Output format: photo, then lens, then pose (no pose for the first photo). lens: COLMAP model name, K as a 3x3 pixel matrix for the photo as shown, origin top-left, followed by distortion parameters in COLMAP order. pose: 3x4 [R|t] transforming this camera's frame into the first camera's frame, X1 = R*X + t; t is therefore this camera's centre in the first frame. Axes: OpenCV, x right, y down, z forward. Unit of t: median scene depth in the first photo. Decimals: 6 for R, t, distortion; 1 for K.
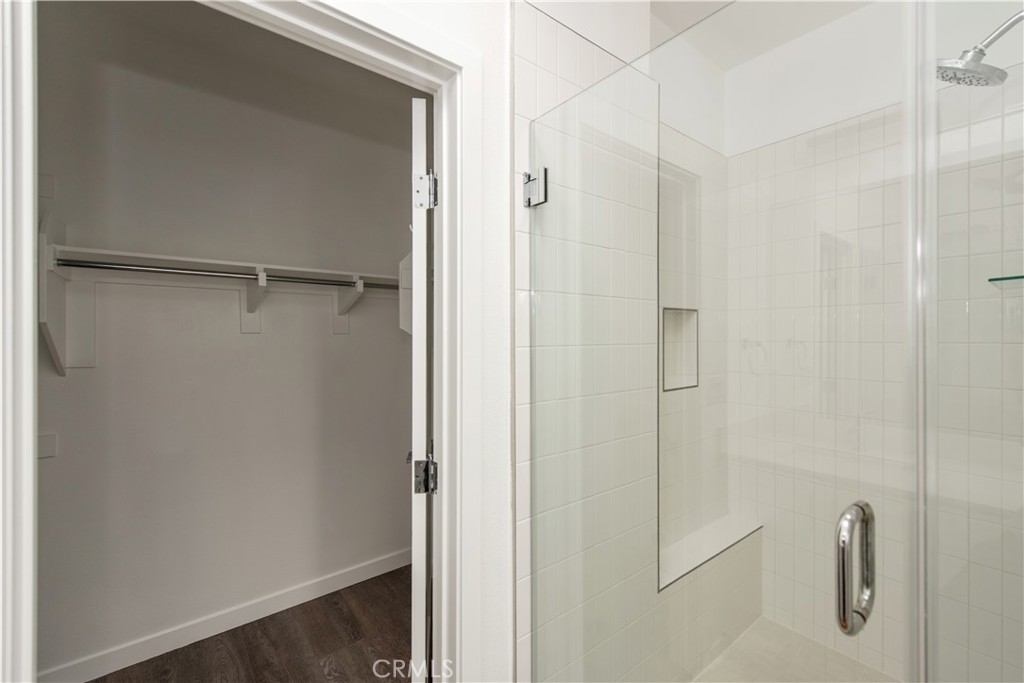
lens RADIAL K [[435.4, 0, 515.2], [0, 435.4, 335.9], [0, 0, 1]] dist [0.013274, 0.000133]
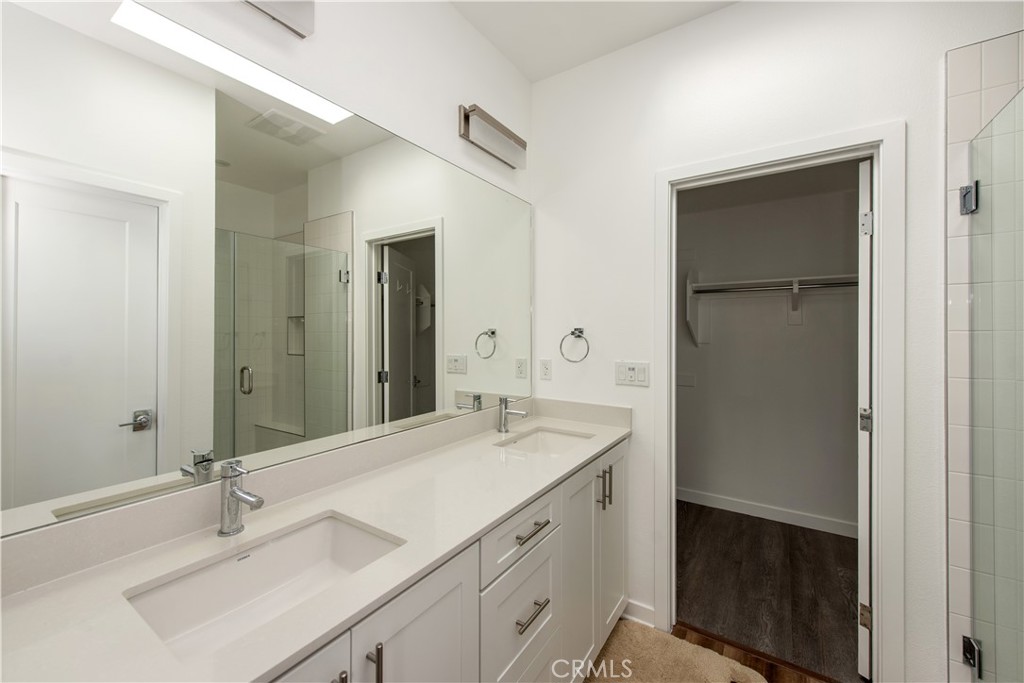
lens RADIAL K [[403.7, 0, 512.0], [0, 403.7, 341.5], [0, 0, 1]] dist [0.014077, -0.000158]
pose [[0.290913, 0.023882, -0.956451, 0.635733], [0.001379, 0.999677, 0.025381, 0.020646], [0.956749, -0.008703, 0.290786, -0.445317]]
